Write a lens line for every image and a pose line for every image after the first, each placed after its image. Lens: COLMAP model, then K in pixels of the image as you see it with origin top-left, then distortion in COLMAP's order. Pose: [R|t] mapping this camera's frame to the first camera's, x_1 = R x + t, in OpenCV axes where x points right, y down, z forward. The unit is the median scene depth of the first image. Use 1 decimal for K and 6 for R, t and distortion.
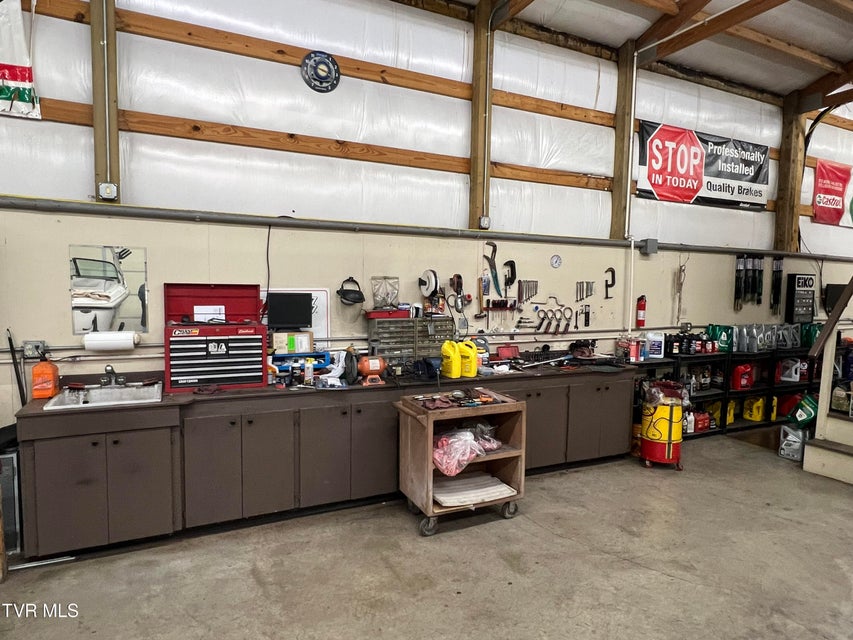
lens RADIAL K [[521.8, 0, 426.3], [0, 521.8, 323.2], [0, 0, 1]] dist [-0.003209, 0.004680]
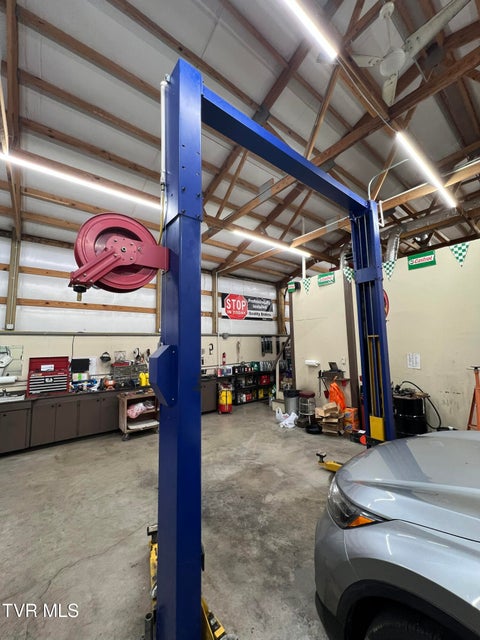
lens RADIAL K [[255.3, 0, 241.3], [0, 255.3, 317.4], [0, 0, 1]] dist [-0.003275, 0.000473]
pose [[0.976022, -0.011882, 0.217347, 0.284001], [0.050309, 0.983788, -0.172135, 0.002823], [-0.211778, 0.178942, 0.960796, -0.540460]]
